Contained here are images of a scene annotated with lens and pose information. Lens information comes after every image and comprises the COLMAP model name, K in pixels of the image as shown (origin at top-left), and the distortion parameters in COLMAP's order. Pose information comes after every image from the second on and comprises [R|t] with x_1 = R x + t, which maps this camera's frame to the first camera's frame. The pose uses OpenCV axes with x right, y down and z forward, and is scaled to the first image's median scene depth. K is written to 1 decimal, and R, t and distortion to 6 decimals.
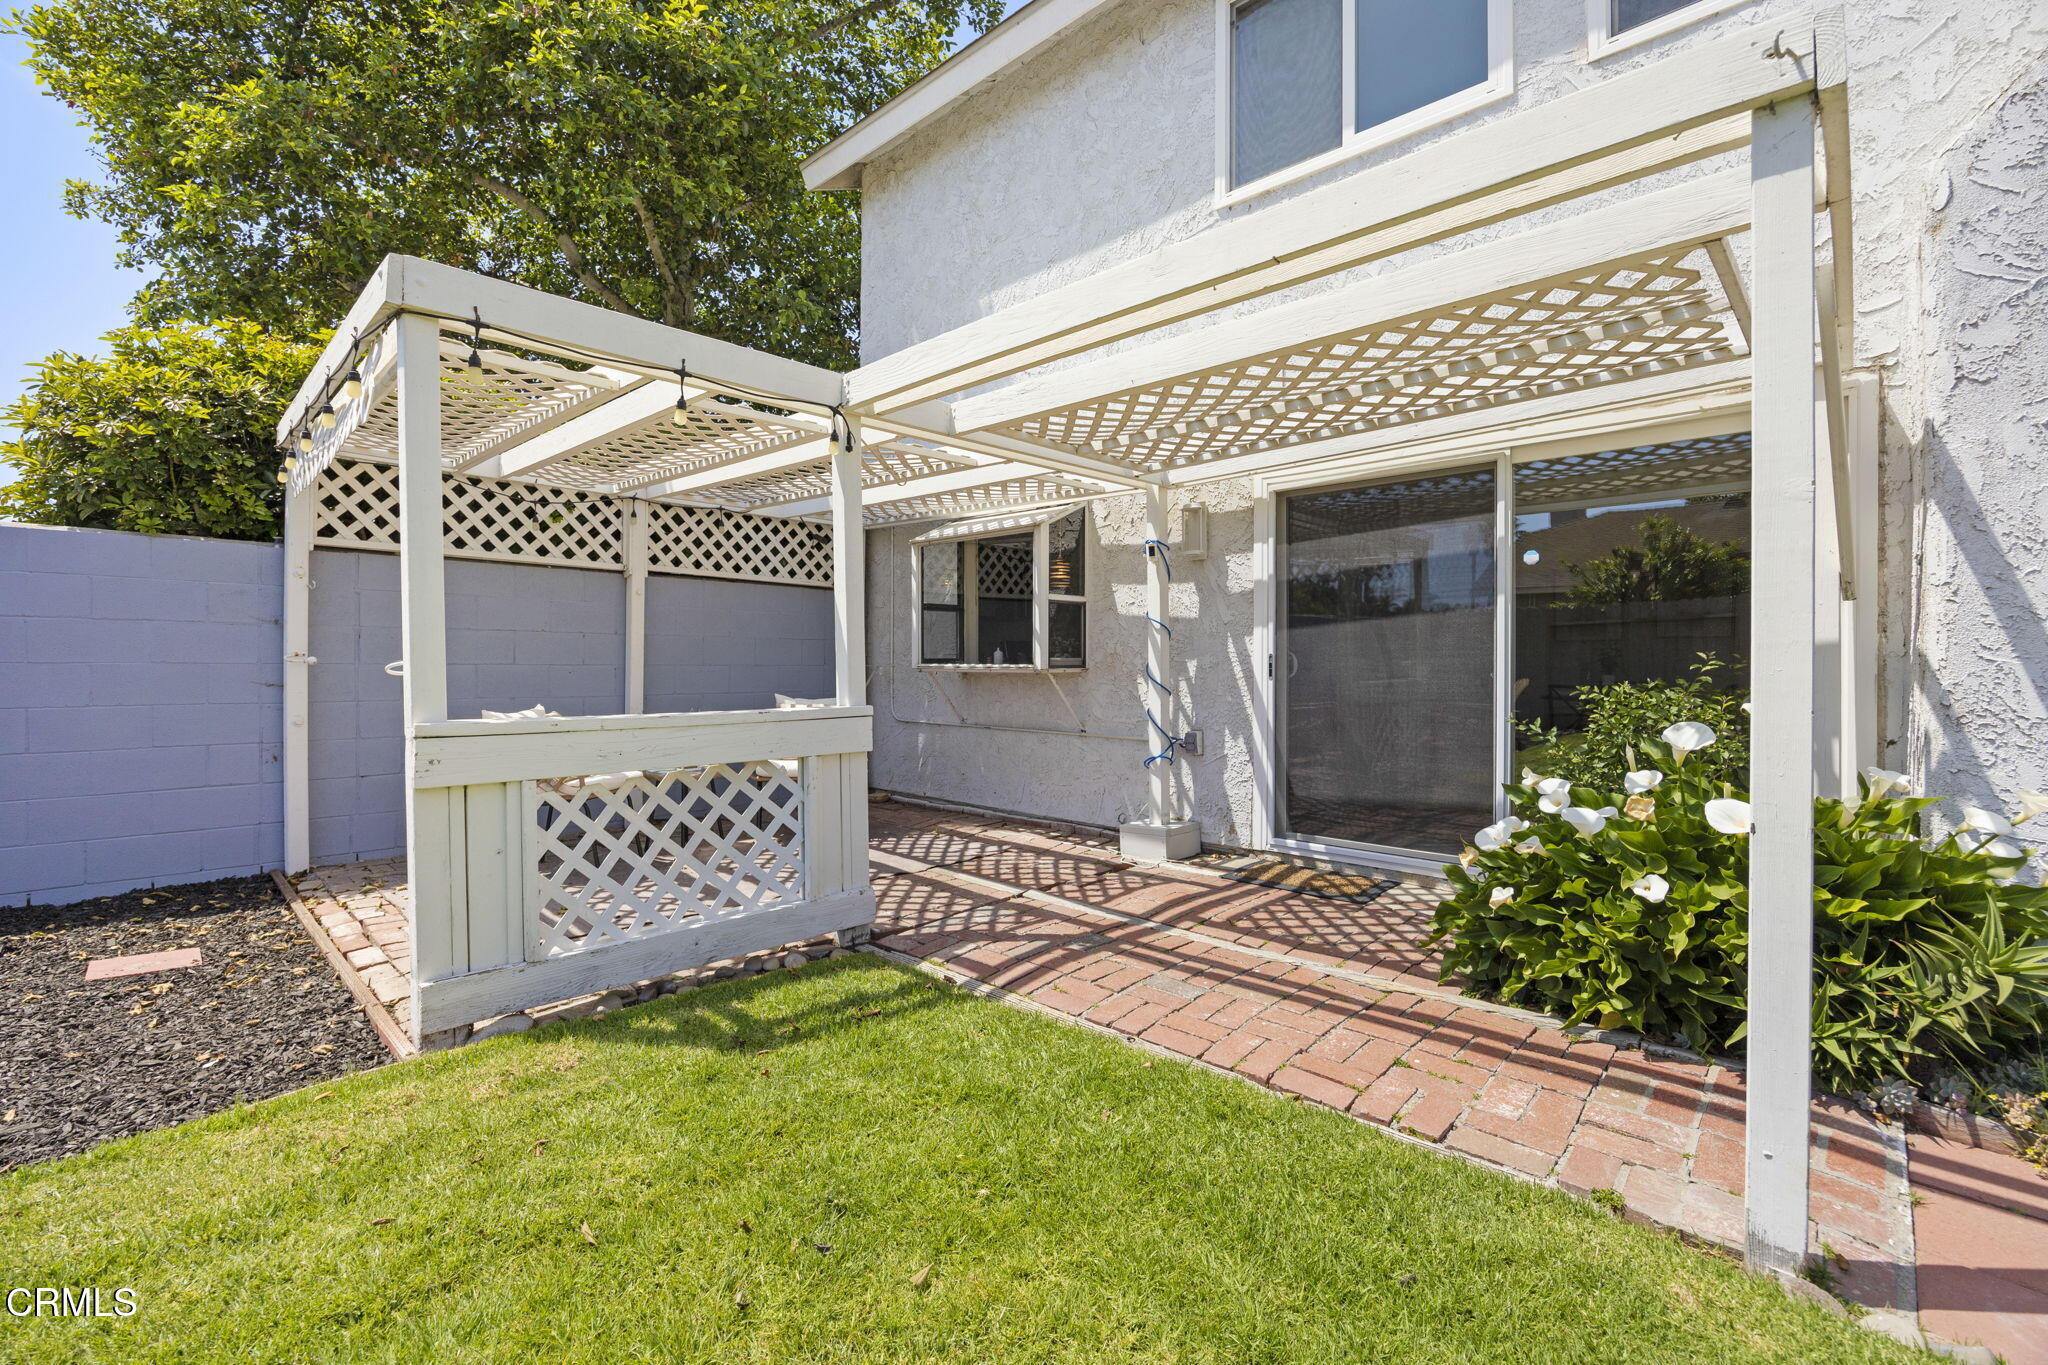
lens RADIAL K [[881.4, 0, 1023.7], [0, 881.4, 667.1], [0, 0, 1]] dist [-0.017443, -0.000235]
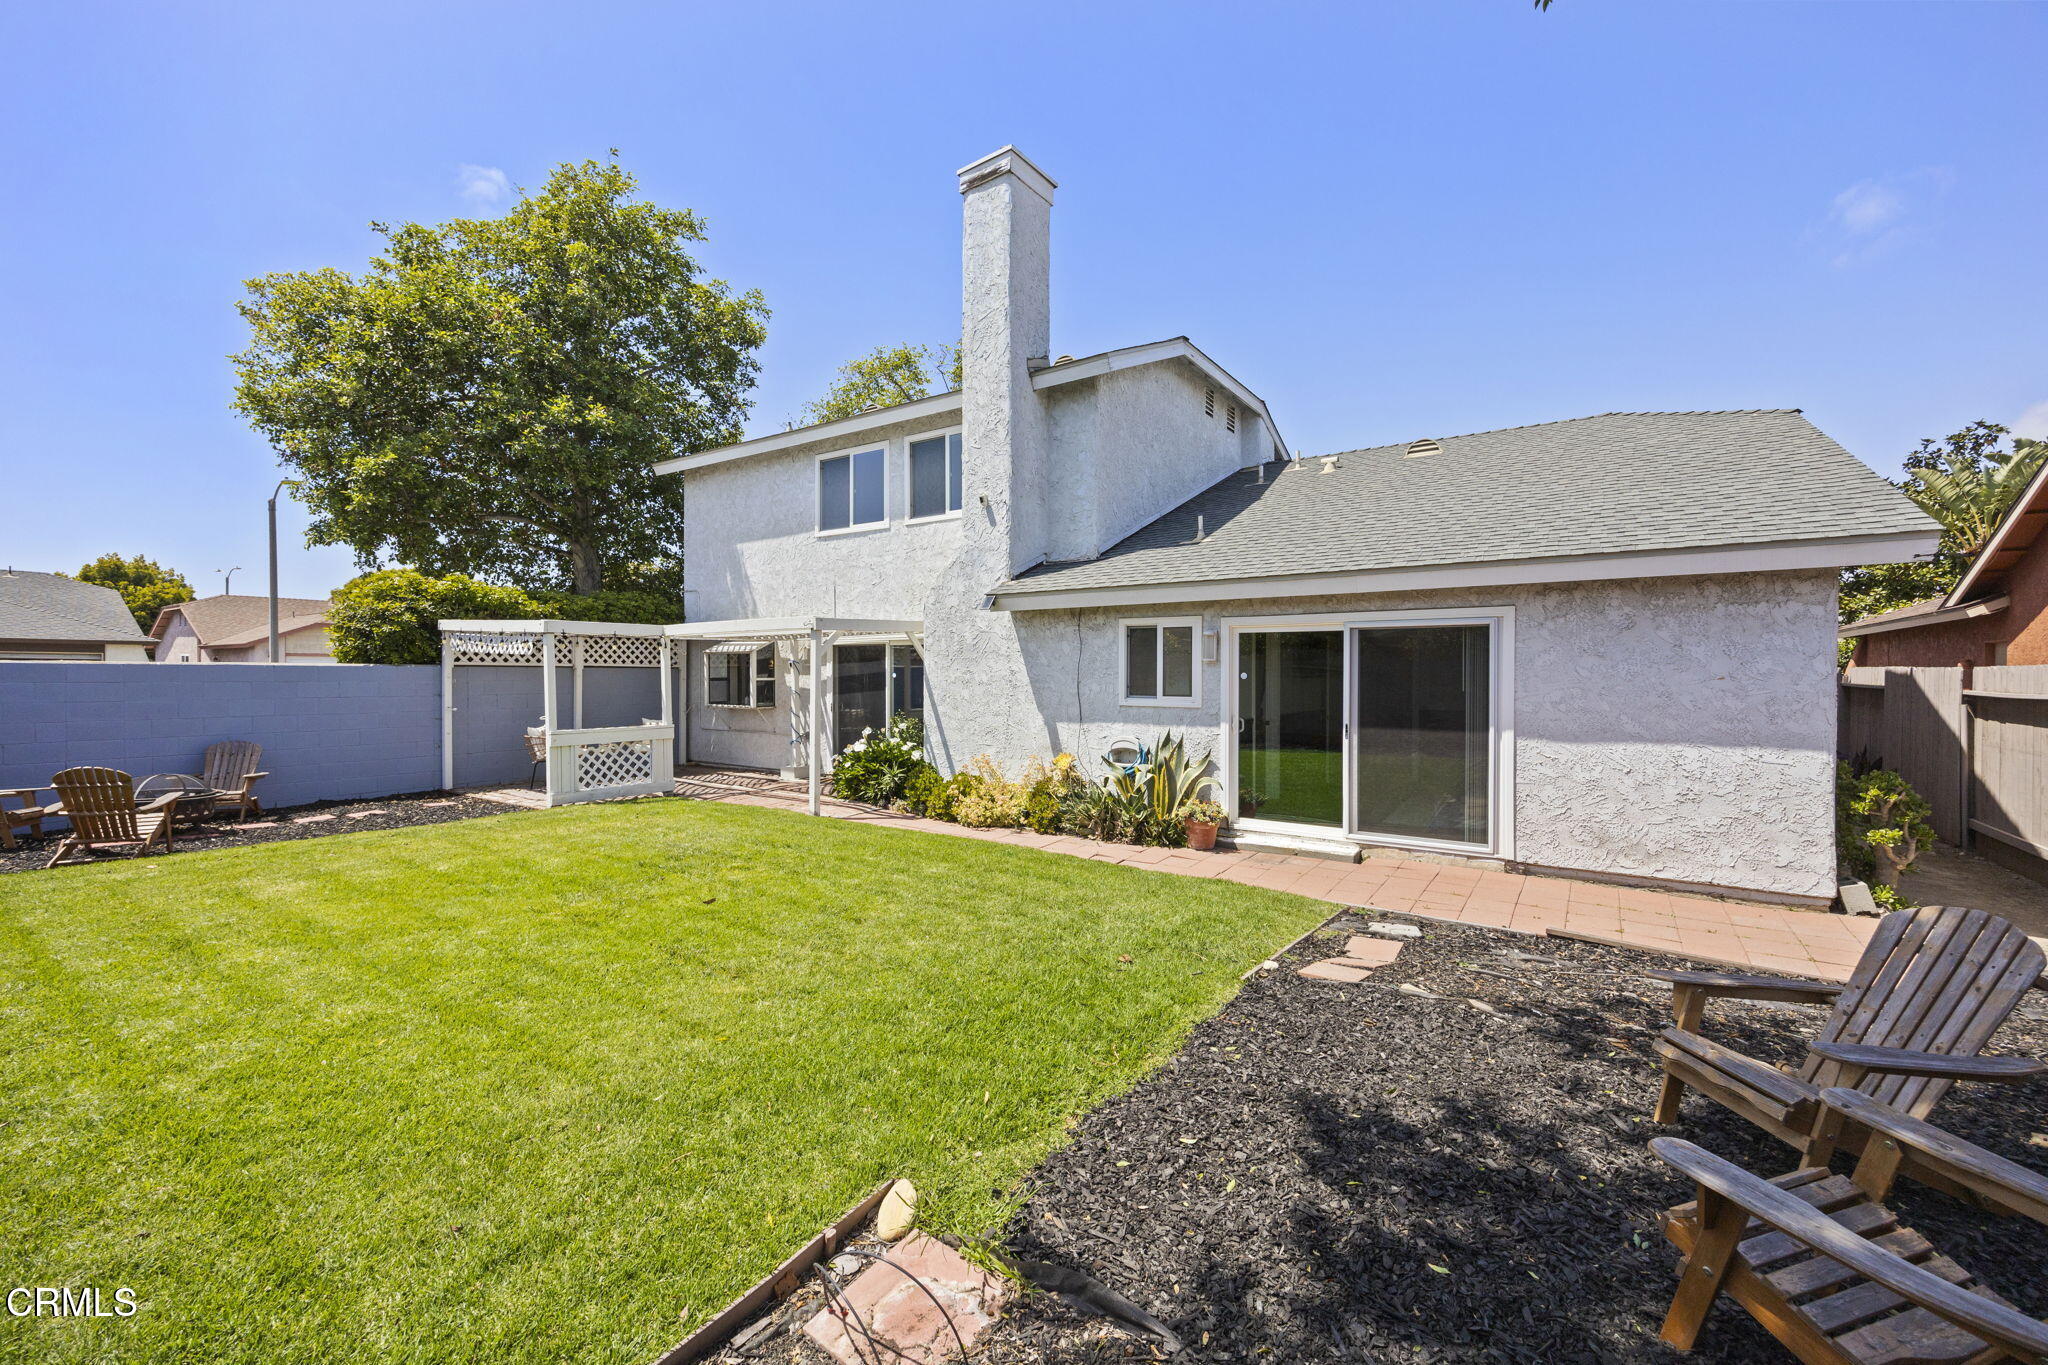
lens RADIAL K [[816.8, 0, 1031.3], [0, 816.8, 678.0], [0, 0, 1]] dist [-0.002343, -0.000327]
pose [[0.985838, -0.003981, 0.167654, 0.416306], [0.003537, 0.999989, 0.002943, -0.087727], [-0.167664, -0.002309, 0.985842, -1.461414]]
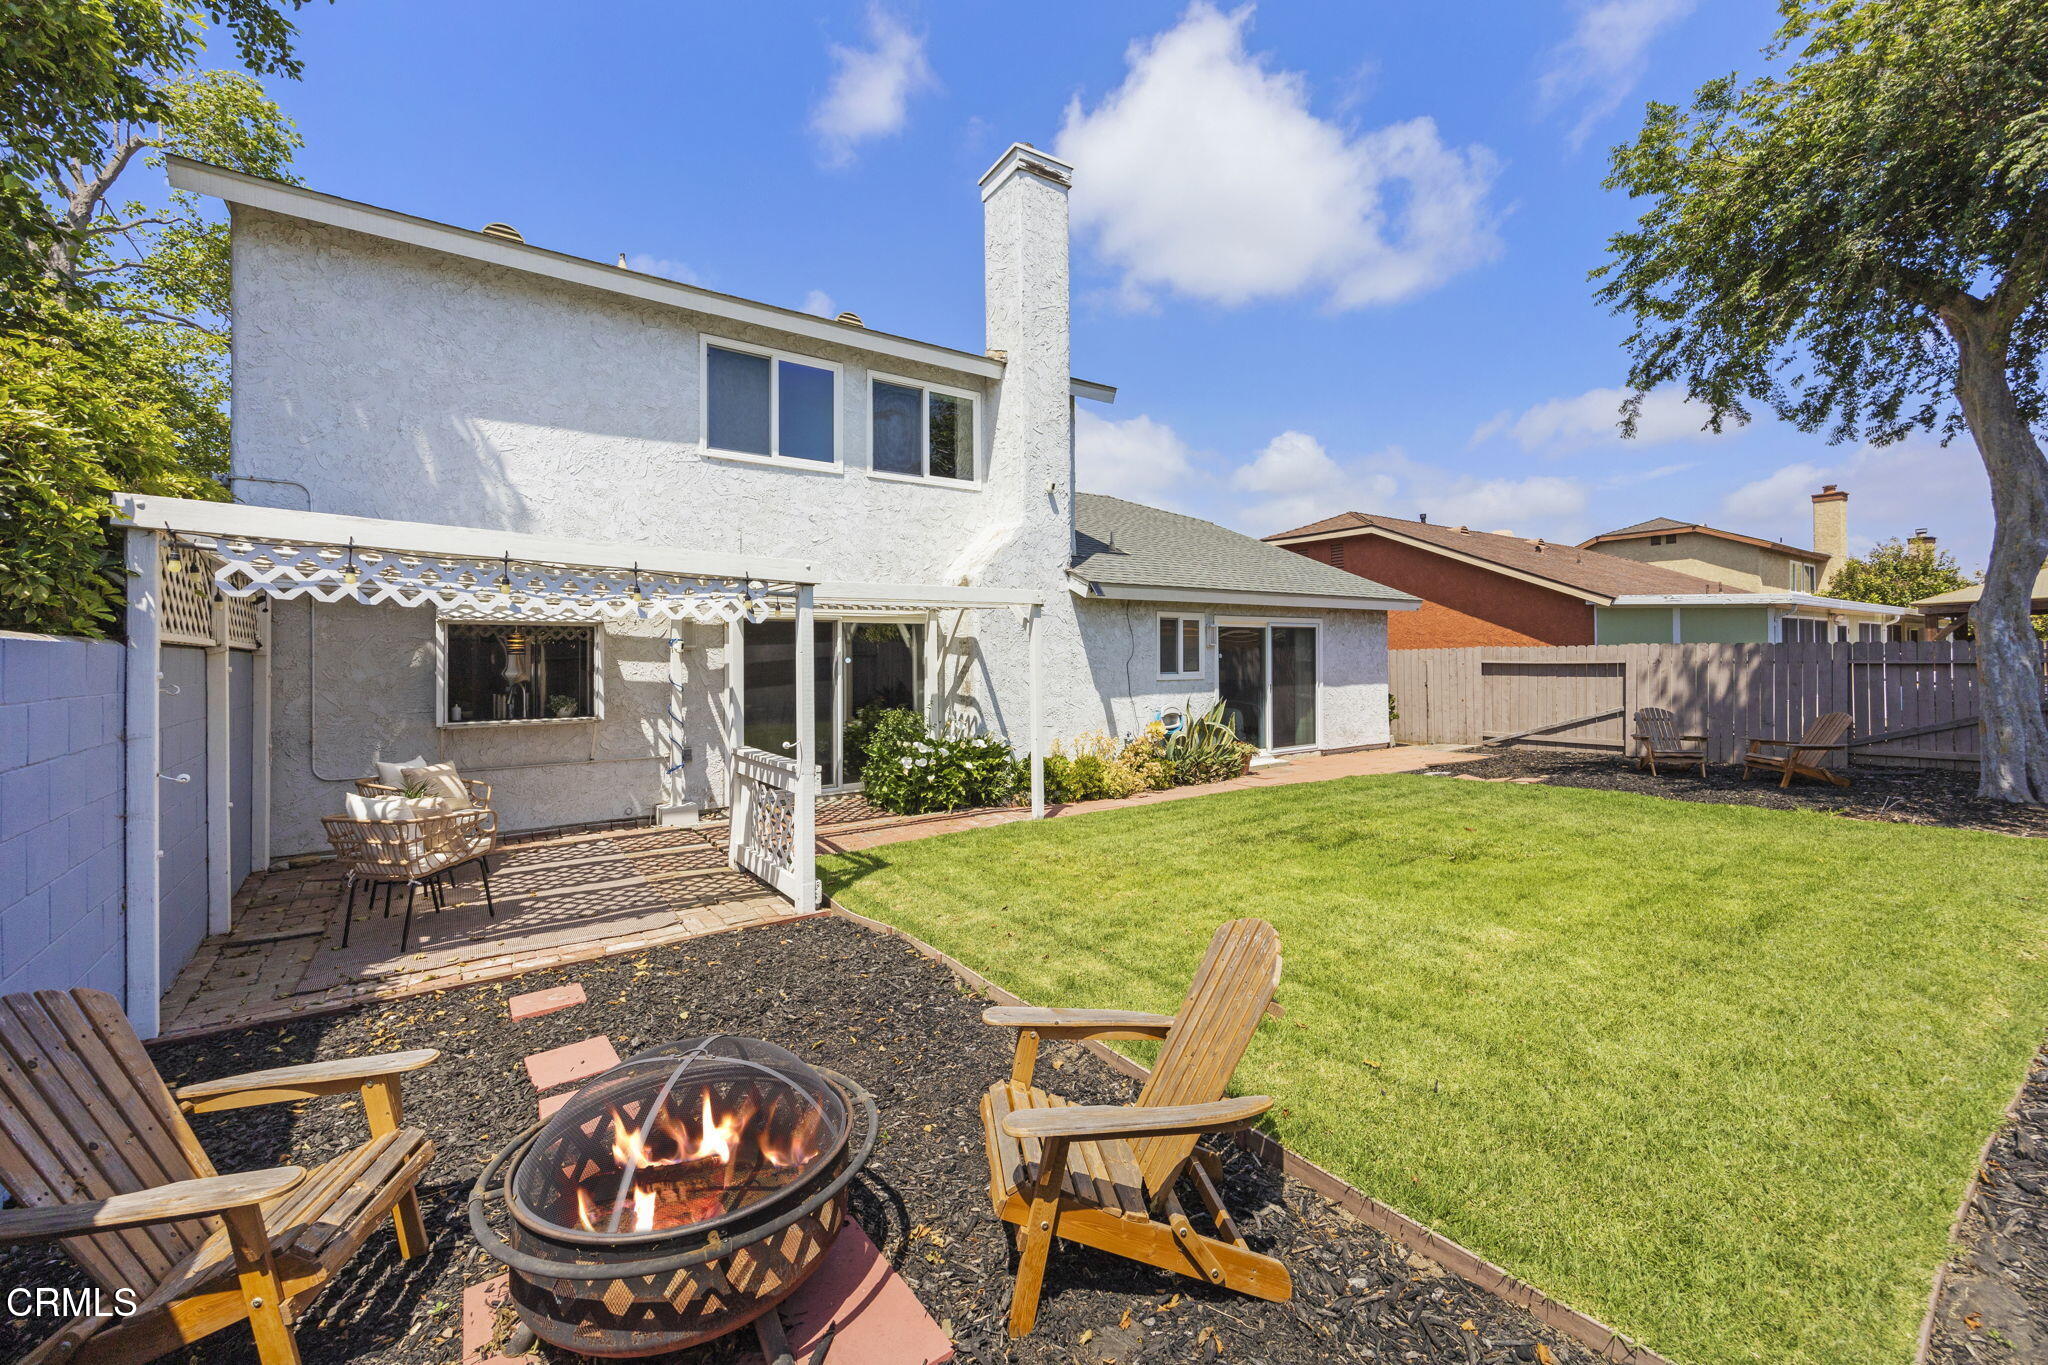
lens RADIAL K [[881.4, 0, 1036.1], [0, 881.4, 646.7], [0, 0, 1]] dist [-0.017443, -0.000235]
pose [[0.162770, -0.000038, 0.986664, -1.333818], [0.011114, 0.999937, -0.001795, -0.110917], [-0.986601, 0.011258, 0.162760, 0.033617]]
